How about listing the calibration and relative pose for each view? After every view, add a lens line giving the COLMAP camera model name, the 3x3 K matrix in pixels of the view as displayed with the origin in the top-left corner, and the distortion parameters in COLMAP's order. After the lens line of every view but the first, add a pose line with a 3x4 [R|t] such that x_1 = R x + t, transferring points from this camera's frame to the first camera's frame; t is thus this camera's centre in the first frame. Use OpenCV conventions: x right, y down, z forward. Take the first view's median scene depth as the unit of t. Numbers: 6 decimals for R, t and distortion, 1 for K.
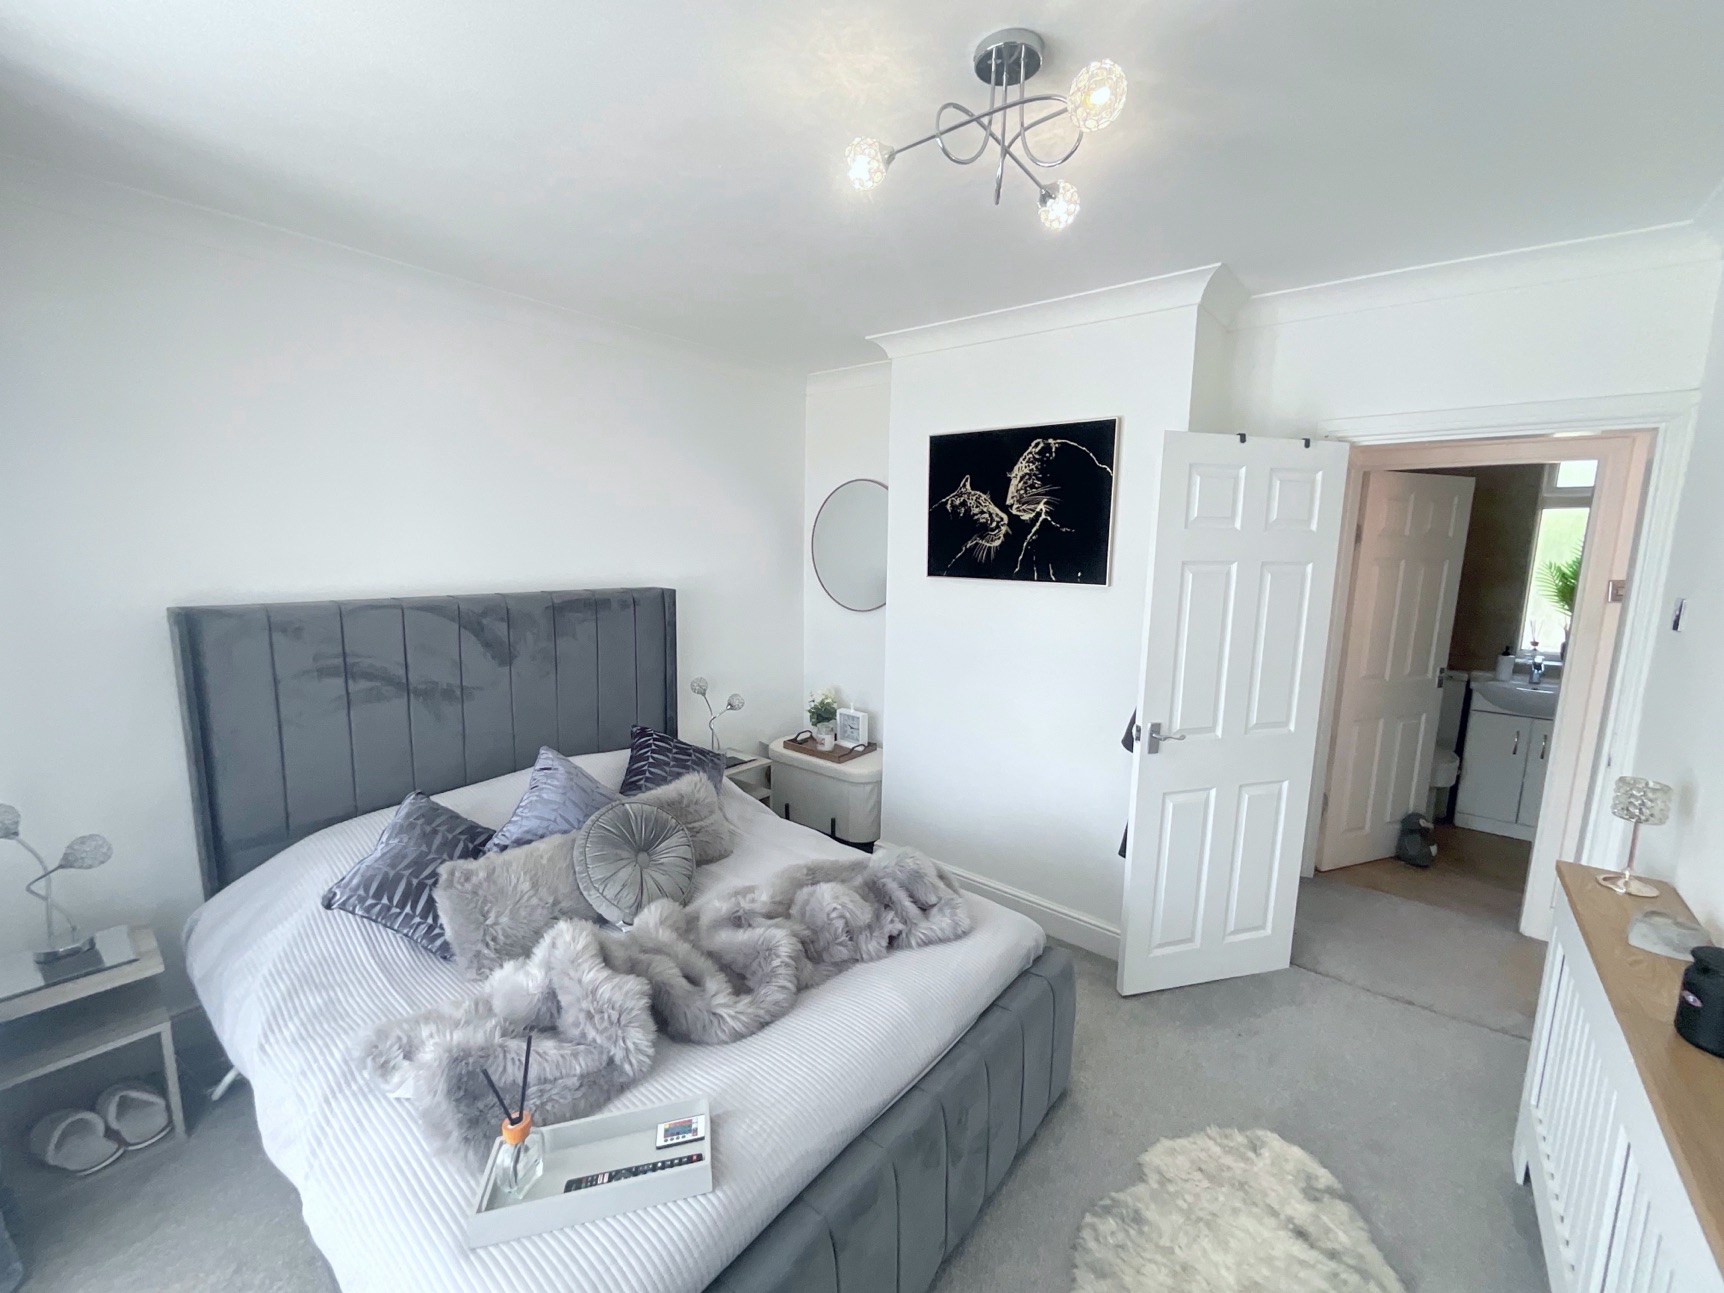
lens RADIAL K [[700.5, 0, 862.0], [0, 700.5, 646.5], [0, 0, 1]] dist [-0.000265, -0.000066]
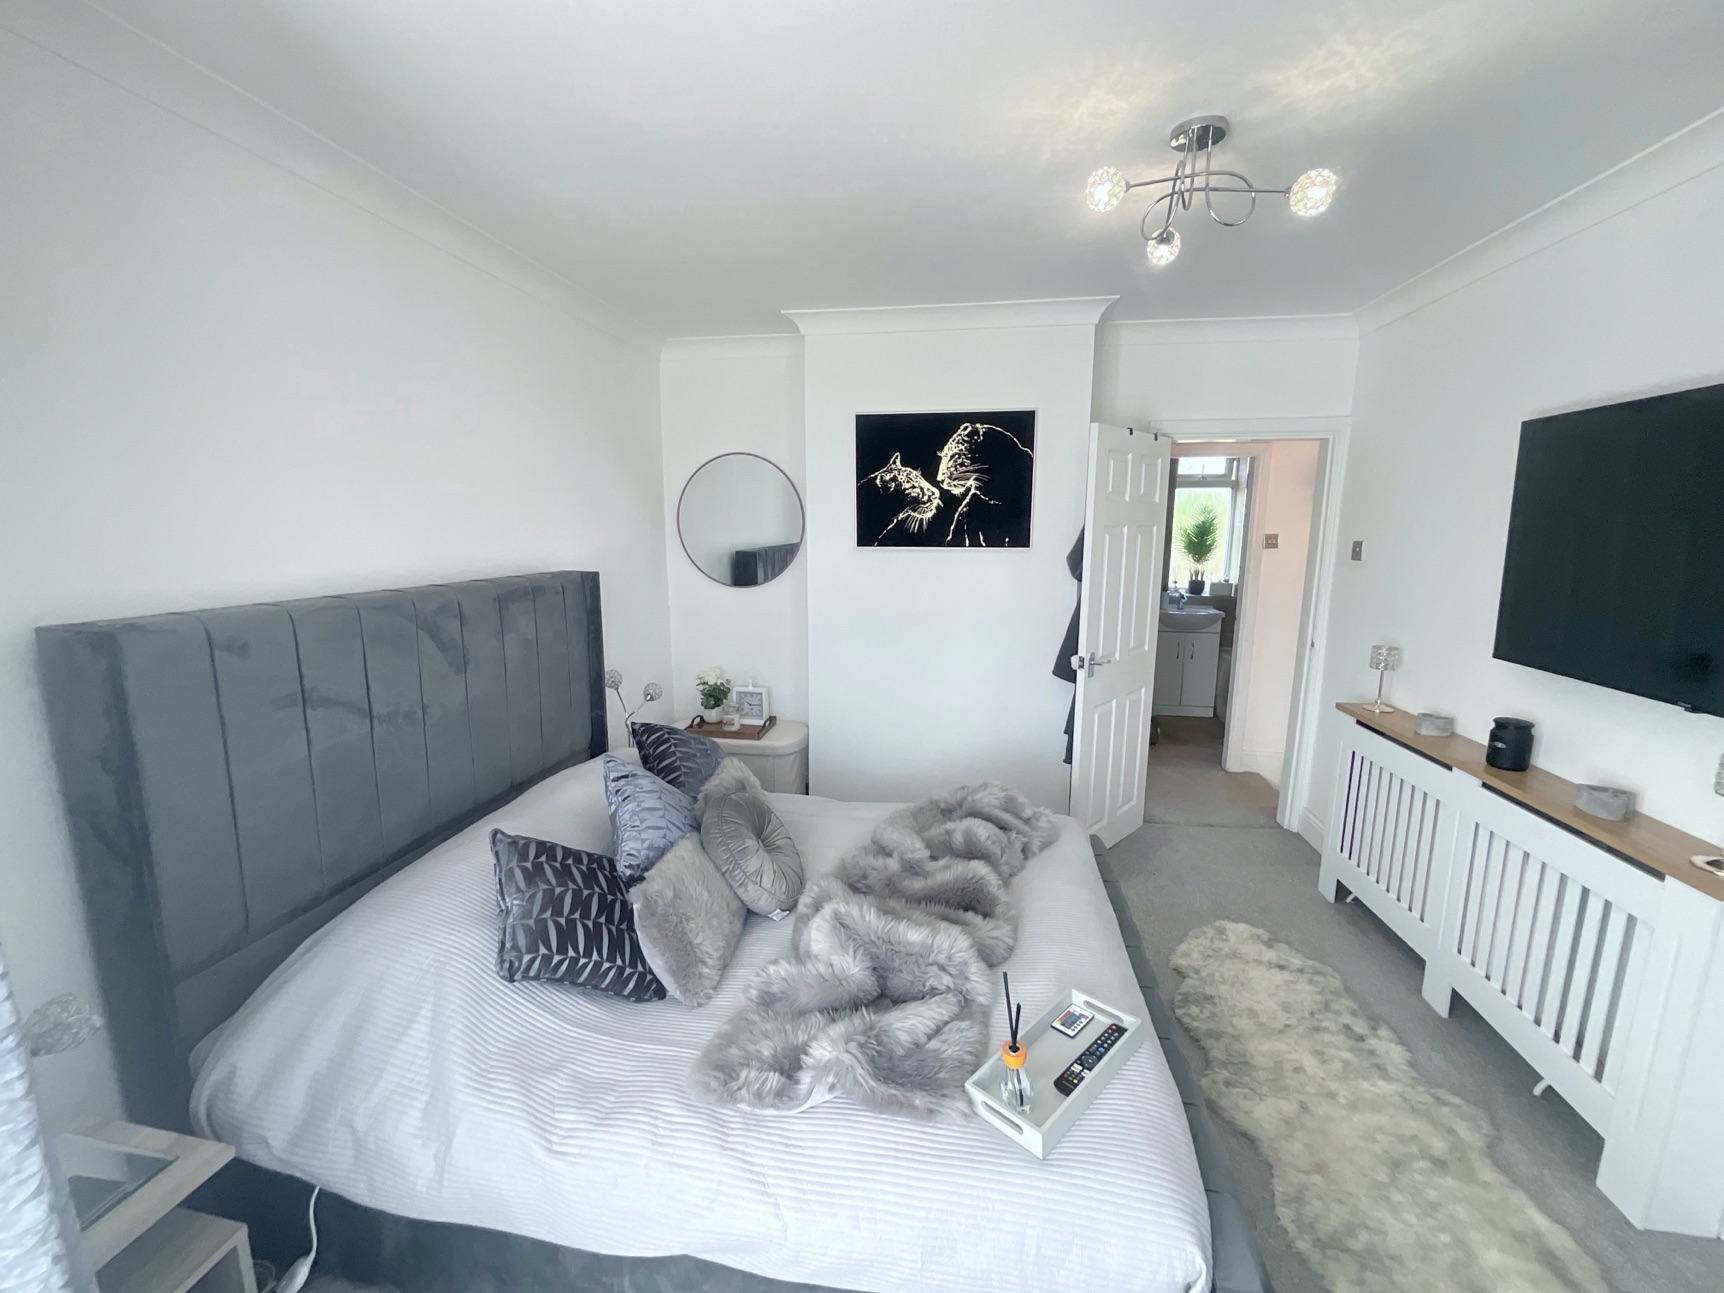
lens RADIAL K [[701.0, 0, 862.4], [0, 701.0, 649.5], [0, 0, 1]] dist [-0.000066, 0.000246]
pose [[0.867375, -0.103440, 0.486787, -0.482838], [0.087220, 0.994617, 0.055938, -0.005311], [-0.489953, -0.006062, 0.871728, 0.073615]]
